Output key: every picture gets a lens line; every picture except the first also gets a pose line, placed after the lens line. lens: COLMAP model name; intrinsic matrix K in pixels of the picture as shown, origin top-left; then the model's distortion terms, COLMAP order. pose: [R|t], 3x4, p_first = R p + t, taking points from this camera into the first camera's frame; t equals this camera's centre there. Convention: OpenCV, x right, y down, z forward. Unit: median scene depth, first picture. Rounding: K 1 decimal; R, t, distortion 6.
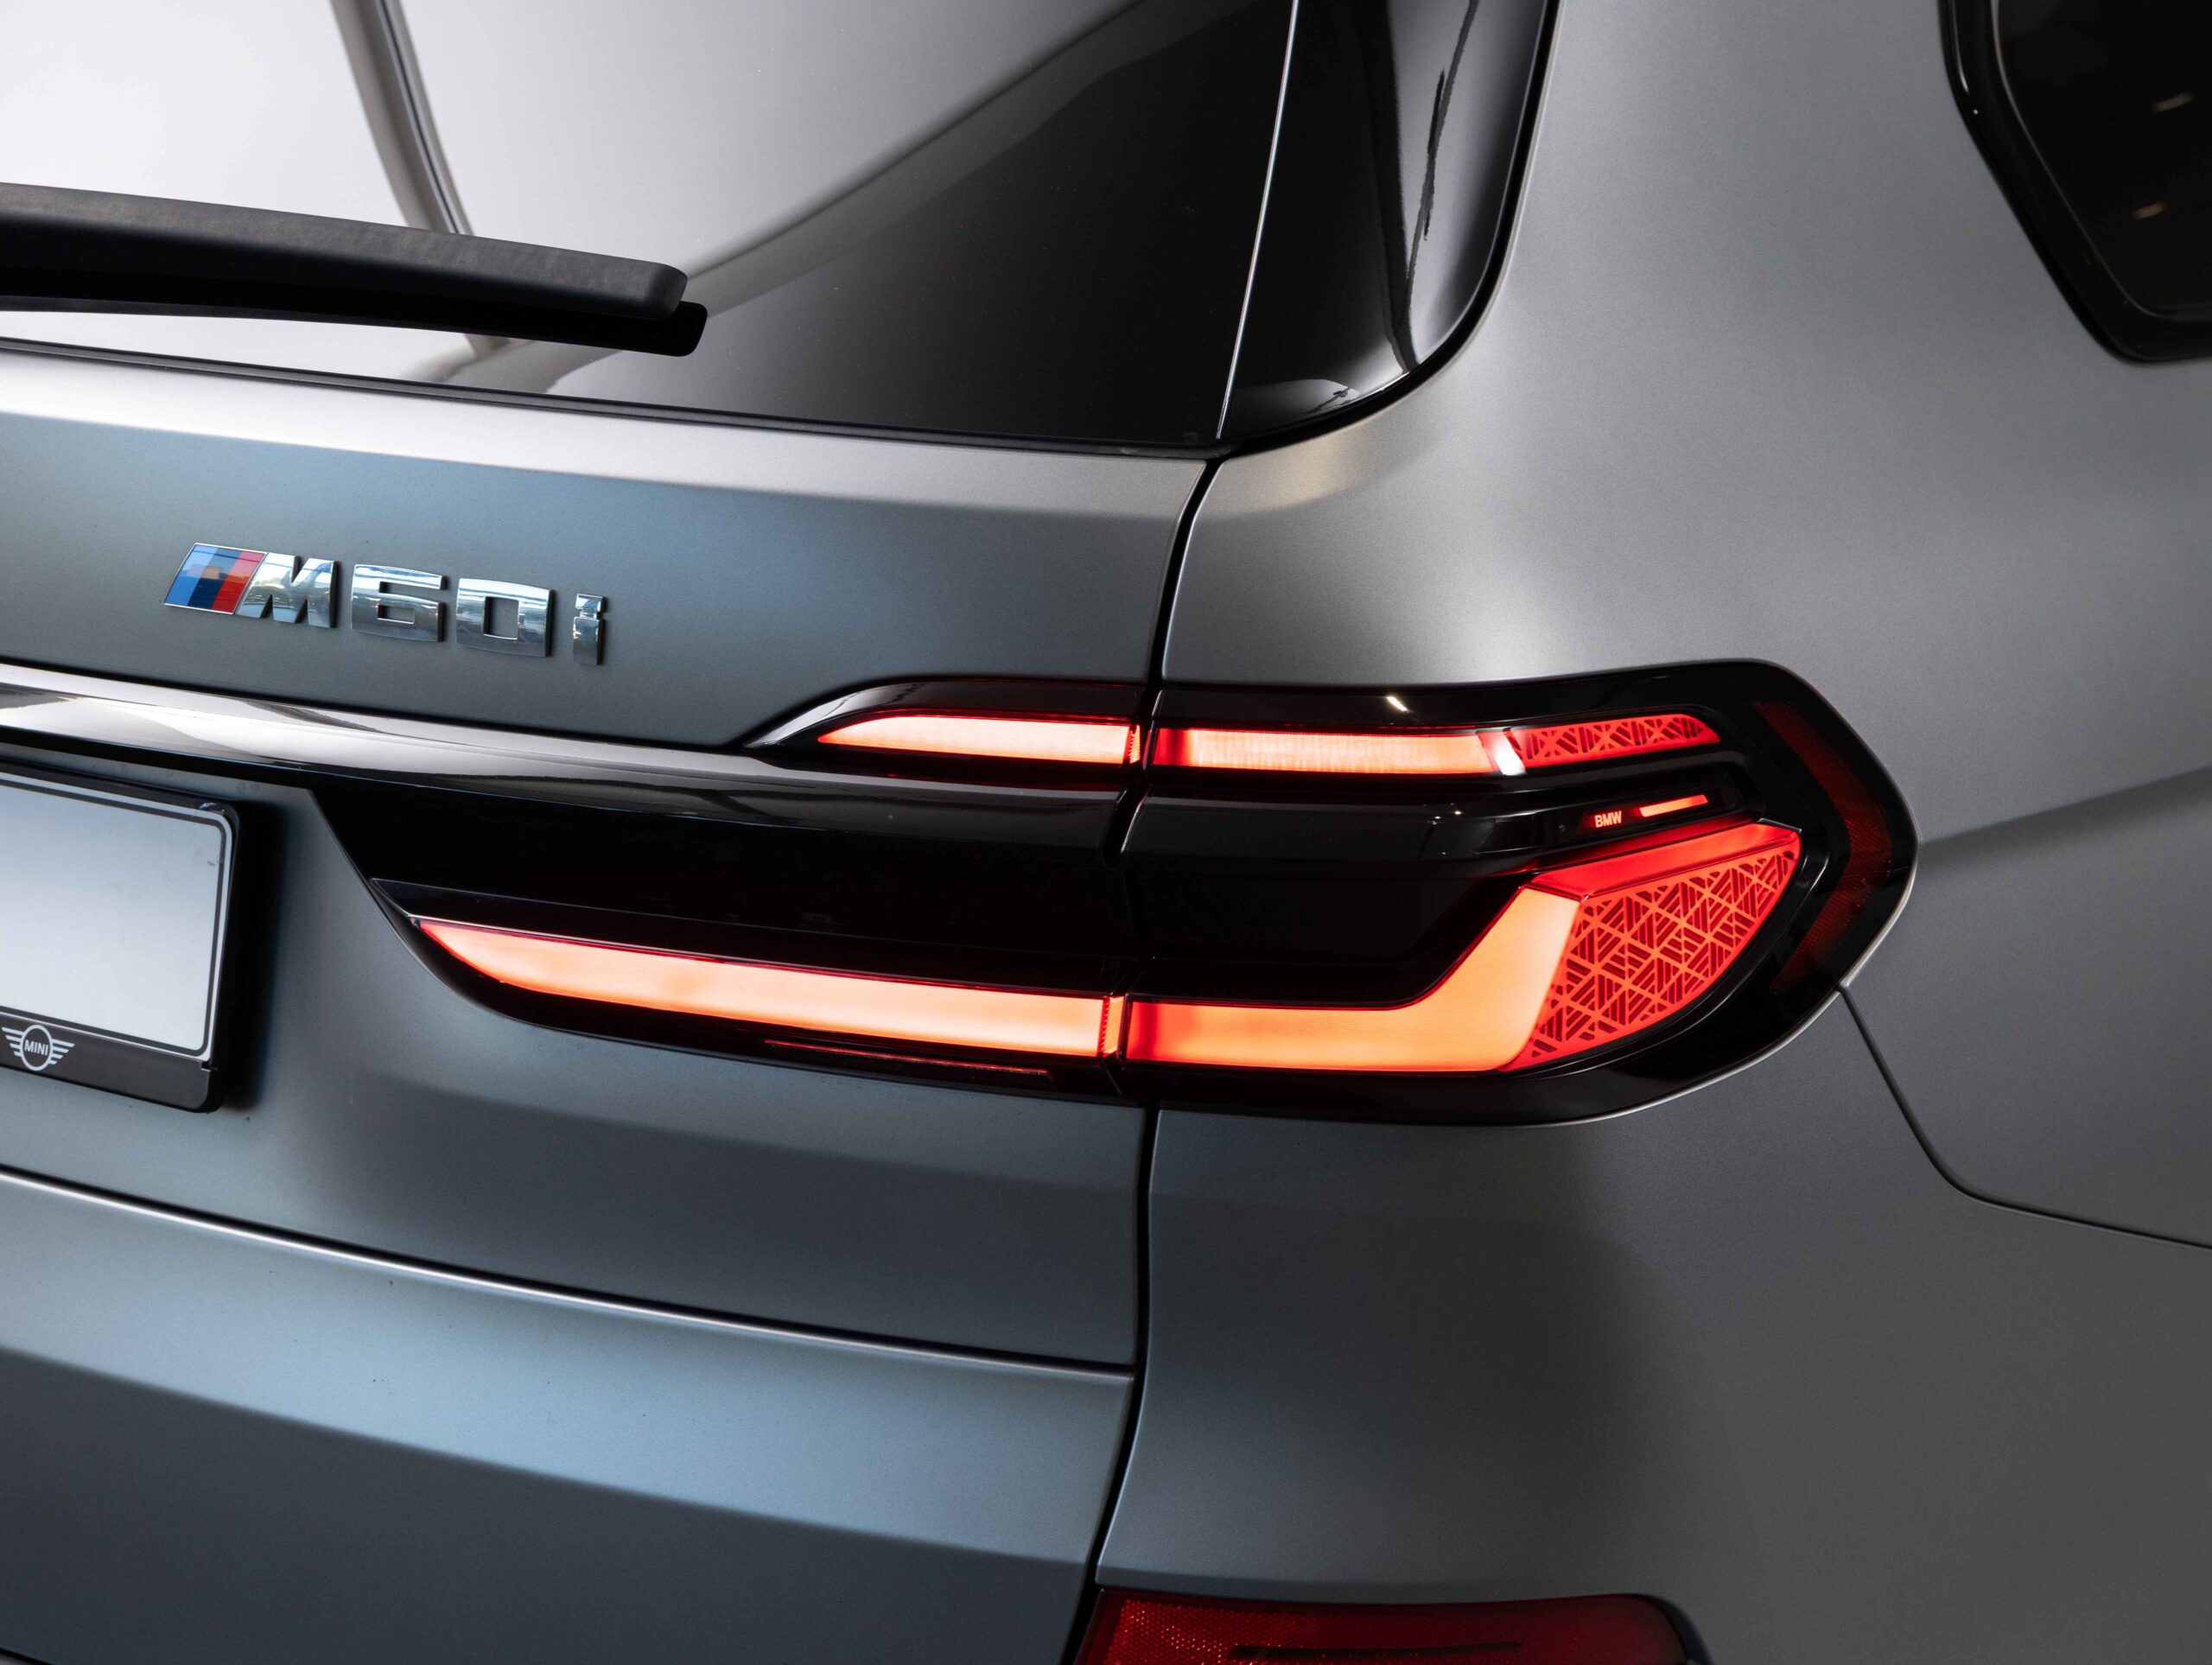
lens RADIAL K [[4324.6, 0, 1106.0], [0, 4324.6, 832.5], [0, 0, 1]] dist [-0.049880, -0.323901]
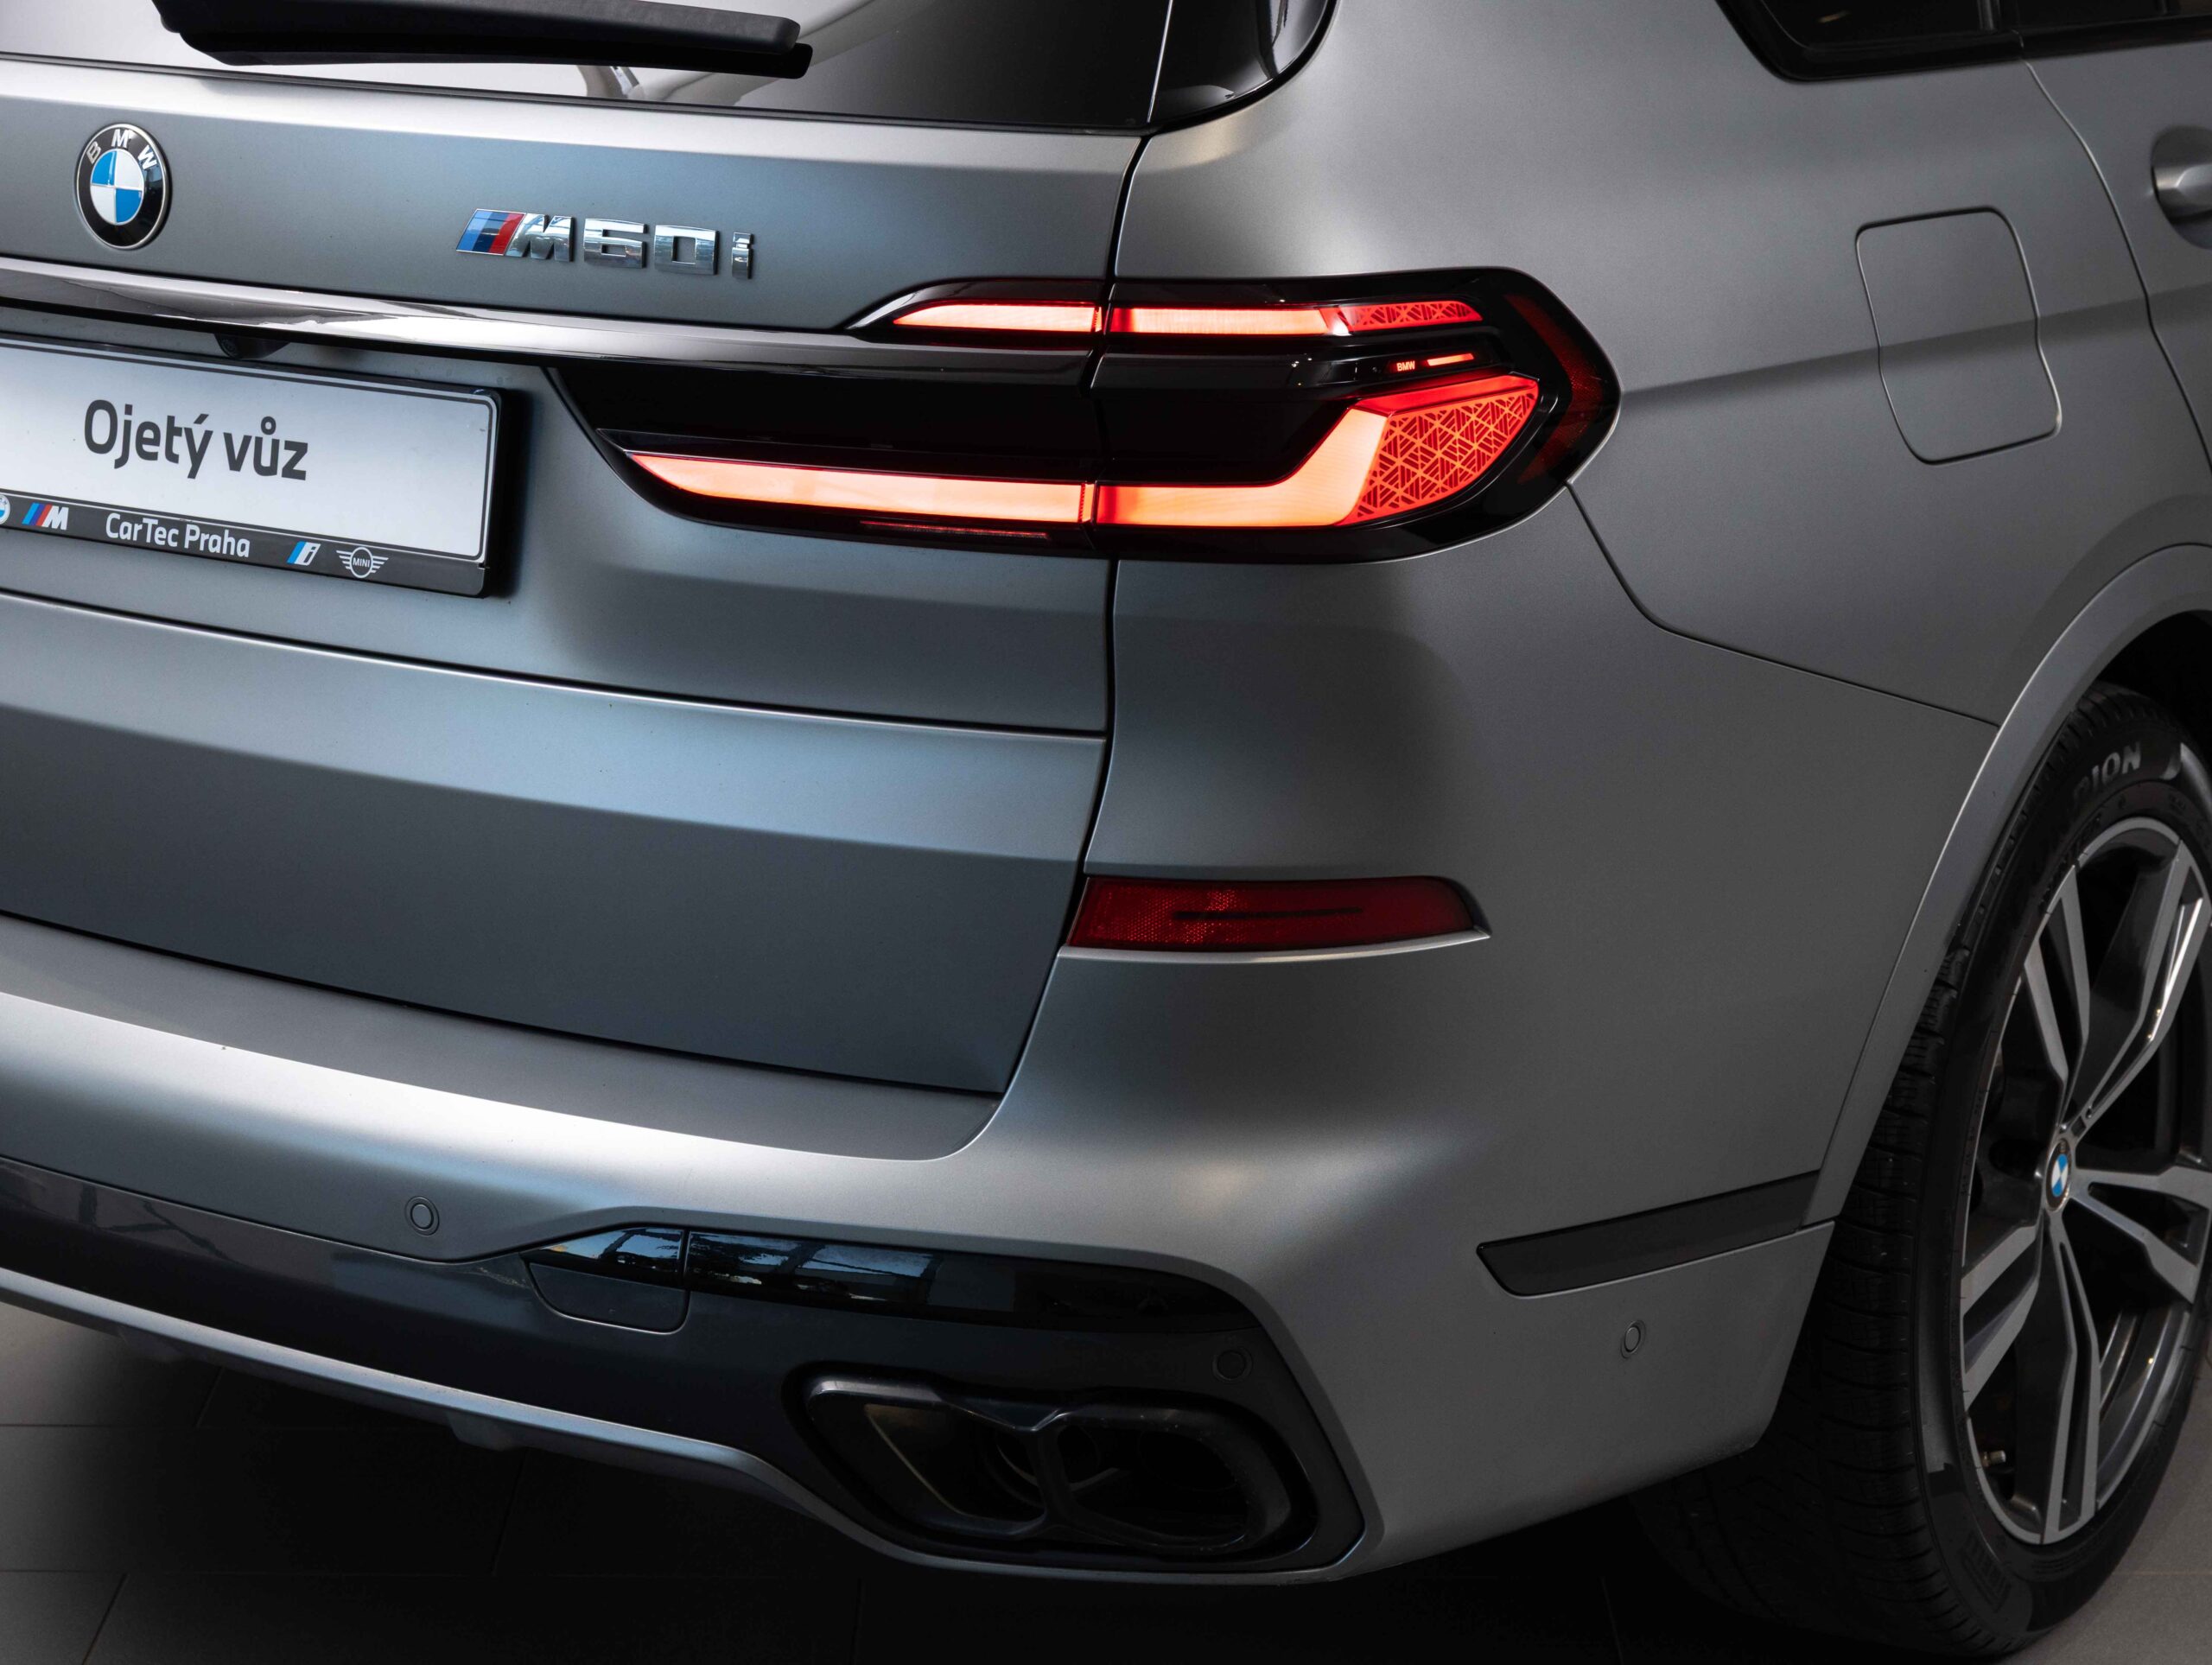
lens RADIAL K [[4324.6, 0, 1106.0], [0, 4324.6, 832.5], [0, 0, 1]] dist [-0.049880, -0.323901]
pose [[0.999792, -0.019594, 0.005653, -0.002886], [0.019380, 0.999174, 0.035712, 0.105518], [-0.006348, -0.035595, 0.999346, -0.543921]]
